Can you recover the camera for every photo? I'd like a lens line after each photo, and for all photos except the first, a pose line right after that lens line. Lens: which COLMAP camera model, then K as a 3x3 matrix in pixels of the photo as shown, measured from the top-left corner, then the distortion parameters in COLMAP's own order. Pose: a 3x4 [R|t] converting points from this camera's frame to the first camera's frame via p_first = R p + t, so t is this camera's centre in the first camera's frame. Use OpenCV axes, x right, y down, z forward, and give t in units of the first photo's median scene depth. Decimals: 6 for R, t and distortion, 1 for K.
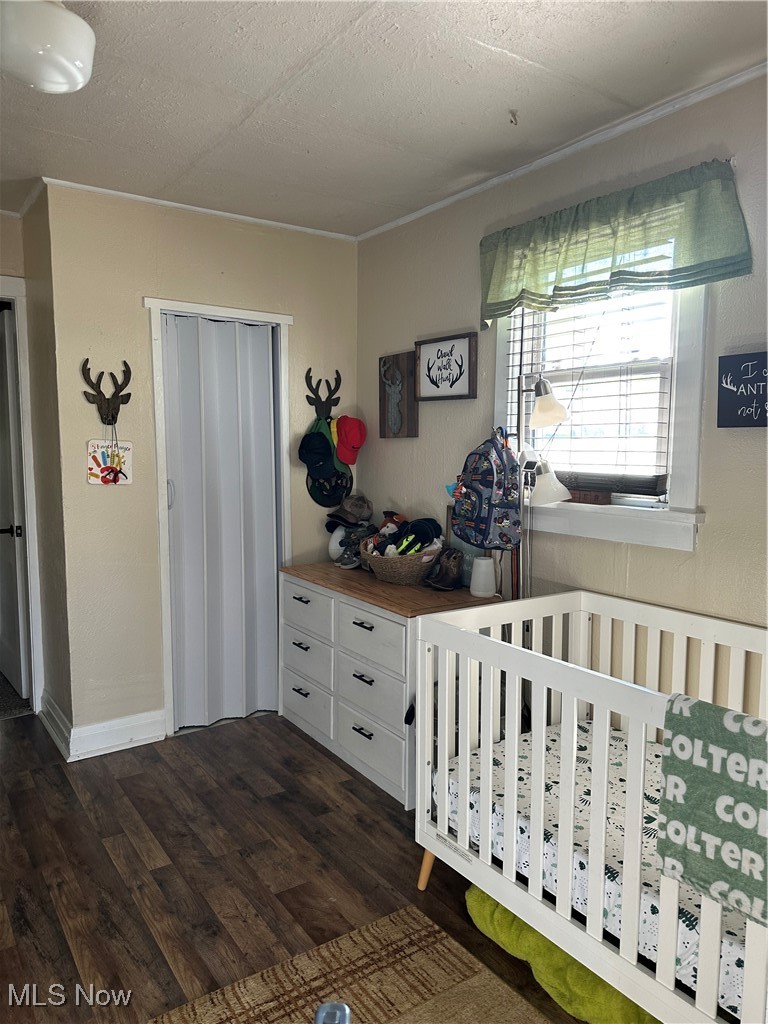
lens RADIAL K [[728.7, 0, 384.0], [0, 728.7, 512.0], [0, 0, 1]] dist [0.032403, -0.003573]
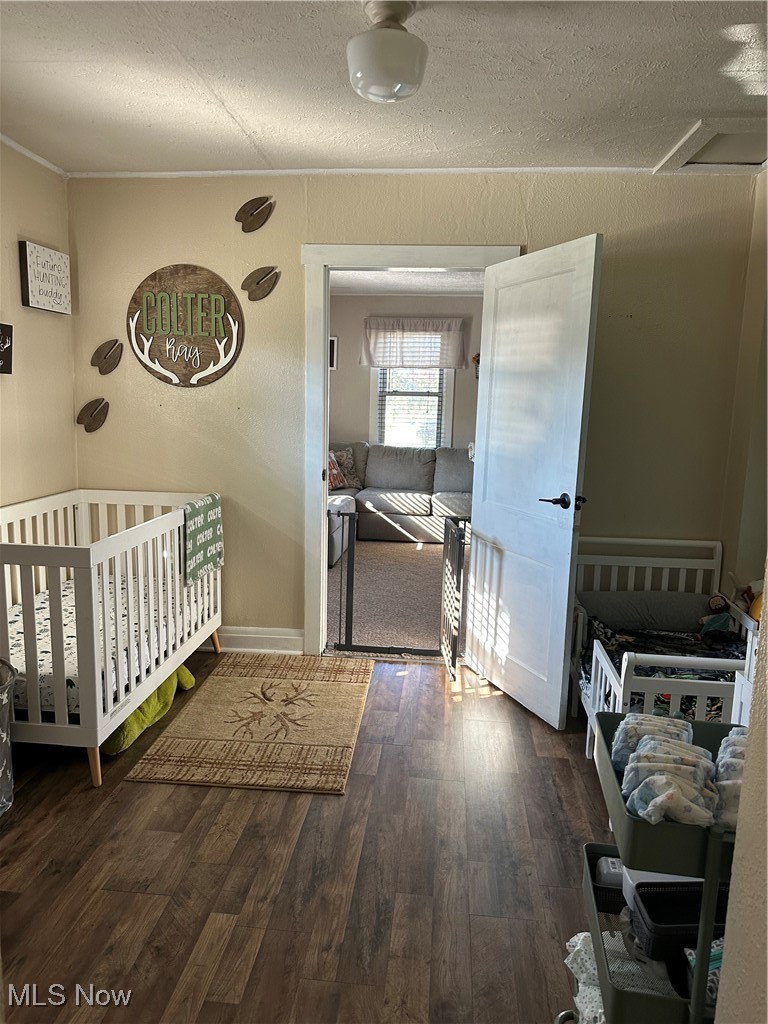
lens RADIAL K [[728.7, 0, 384.0], [0, 728.7, 512.0], [0, 0, 1]] dist [0.032403, -0.003573]
pose [[-0.768960, -0.112728, 0.629280, -0.946355], [0.041805, 0.973357, 0.225450, -0.125707], [-0.637929, 0.199669, -0.743760, 1.483054]]
